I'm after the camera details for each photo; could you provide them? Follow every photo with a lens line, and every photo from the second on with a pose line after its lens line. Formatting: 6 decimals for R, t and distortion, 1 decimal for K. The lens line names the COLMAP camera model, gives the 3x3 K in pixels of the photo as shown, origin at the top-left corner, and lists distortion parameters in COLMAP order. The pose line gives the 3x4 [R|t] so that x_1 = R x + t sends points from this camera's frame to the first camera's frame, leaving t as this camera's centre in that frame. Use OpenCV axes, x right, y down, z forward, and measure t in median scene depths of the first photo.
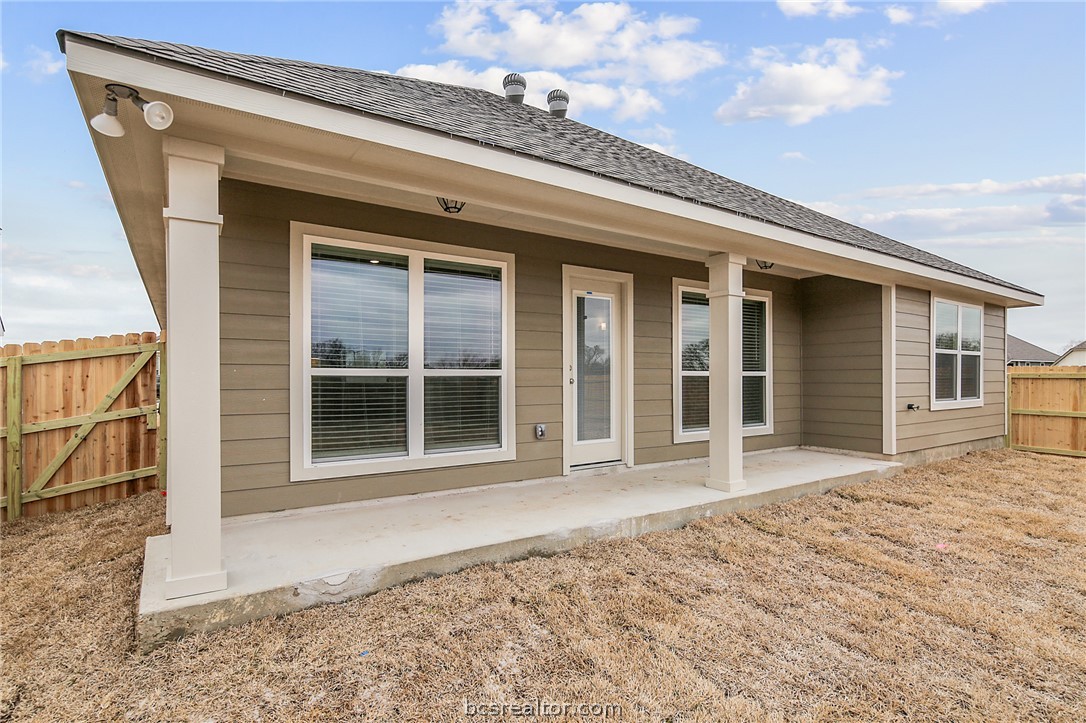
lens RADIAL K [[554.9, 0, 544.2], [0, 554.9, 390.1], [0, 0, 1]] dist [0.024648, 0.000408]
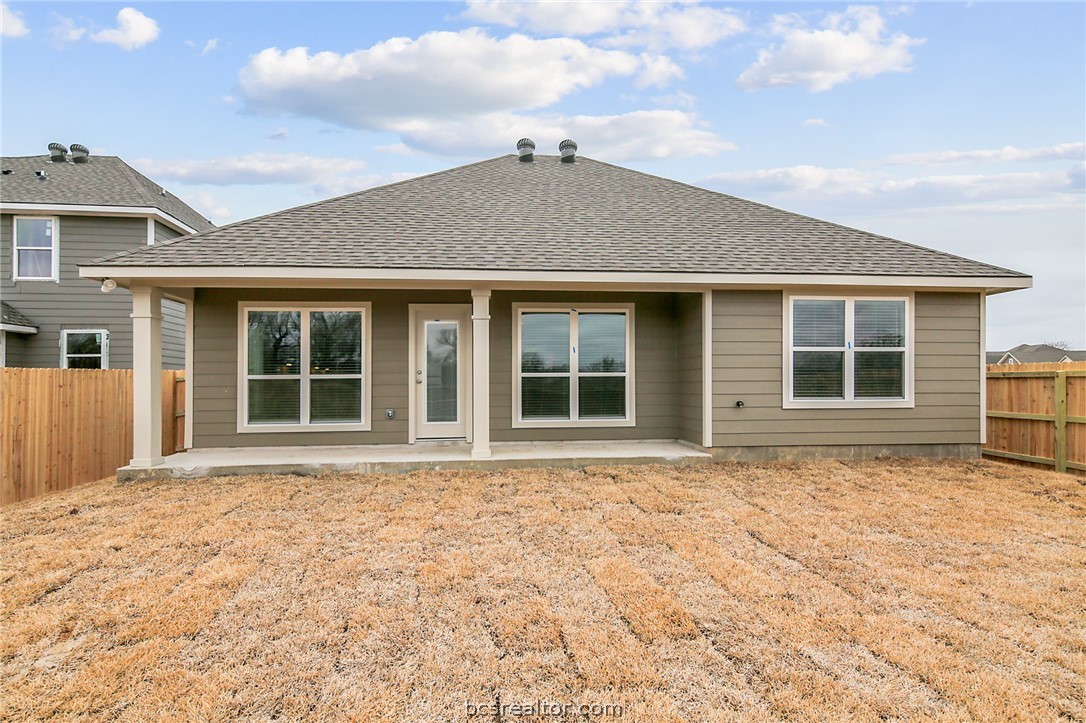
lens RADIAL K [[584.1, 0, 547.8], [0, 584.1, 390.4], [0, 0, 1]] dist [0.033875, -0.000267]
pose [[0.857740, -0.001424, -0.514081, 1.109511], [-0.005426, 0.999915, -0.011822, 0.023691], [0.514055, 0.012930, 0.857660, -0.161019]]
